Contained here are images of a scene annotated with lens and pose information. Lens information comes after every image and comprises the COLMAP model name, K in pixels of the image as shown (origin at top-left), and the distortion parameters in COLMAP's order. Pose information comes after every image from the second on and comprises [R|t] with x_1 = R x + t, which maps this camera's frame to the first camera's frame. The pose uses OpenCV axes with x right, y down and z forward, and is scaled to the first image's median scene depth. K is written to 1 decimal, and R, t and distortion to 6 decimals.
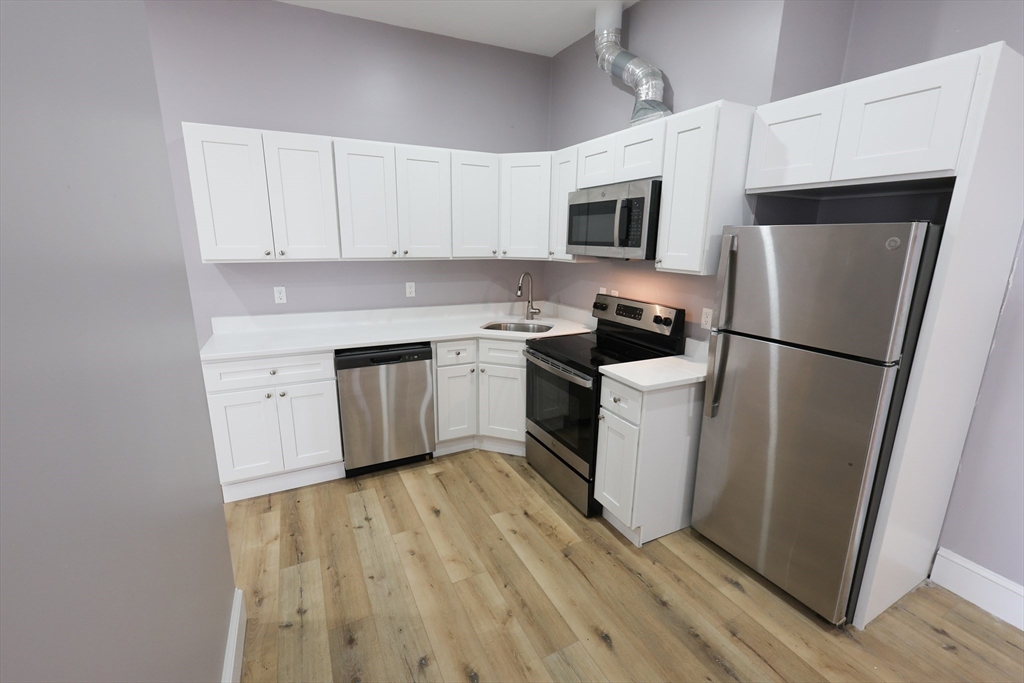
lens RADIAL K [[443.9, 0, 515.2], [0, 443.9, 340.6], [0, 0, 1]] dist [0.005192, -0.001409]
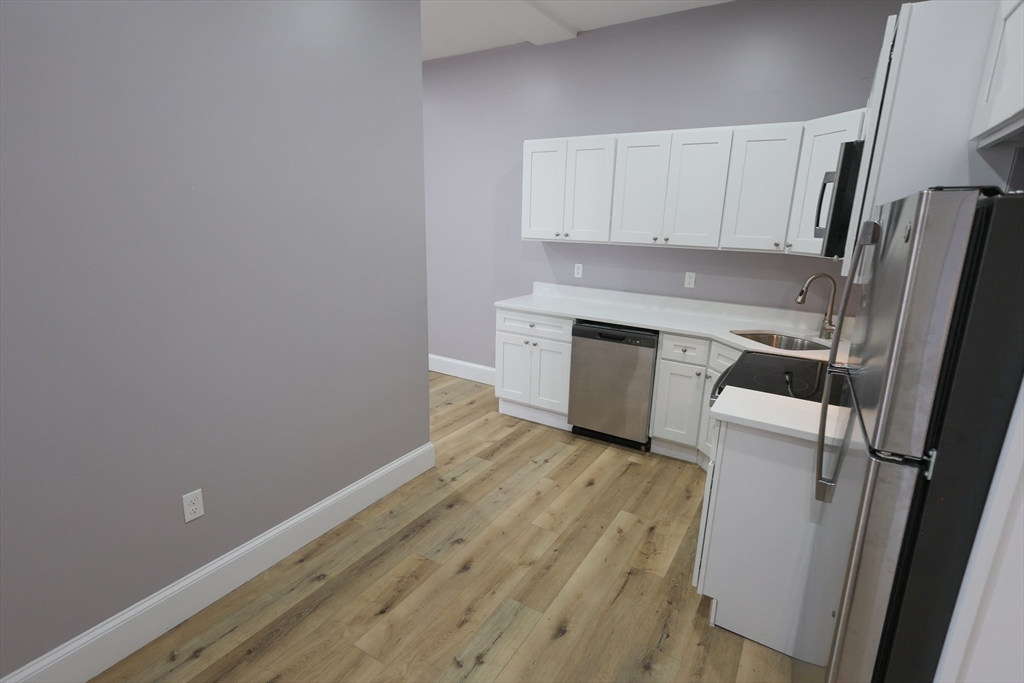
lens RADIAL K [[499.0, 0, 516.2], [0, 499.0, 338.9], [0, 0, 1]] dist [0.006476, 0.001447]
pose [[0.522322, 0.203697, -0.828062, 0.678169], [-0.214582, 0.971201, 0.103554, -0.033149], [0.825308, 0.123599, 0.550989, 0.171573]]
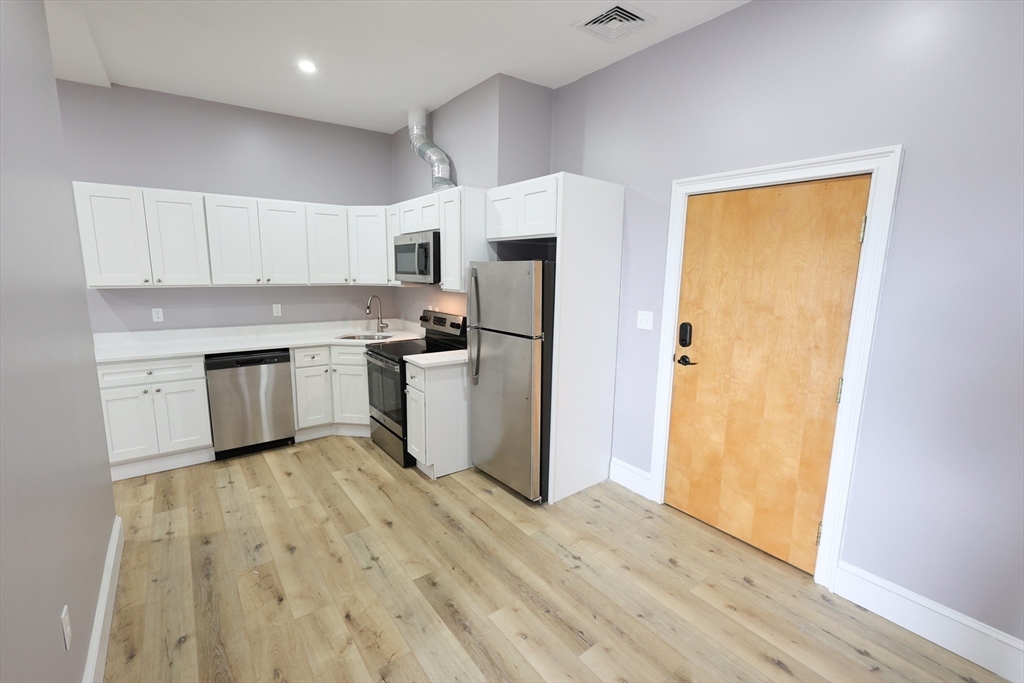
lens RADIAL K [[443.9, 0, 514.8], [0, 443.9, 342.5], [0, 0, 1]] dist [0.005192, -0.001409]
pose [[0.983597, -0.028610, 0.178099, 0.274285], [0.040361, 0.997215, -0.062709, 0.112816], [-0.175809, 0.068869, 0.982012, -0.468329]]
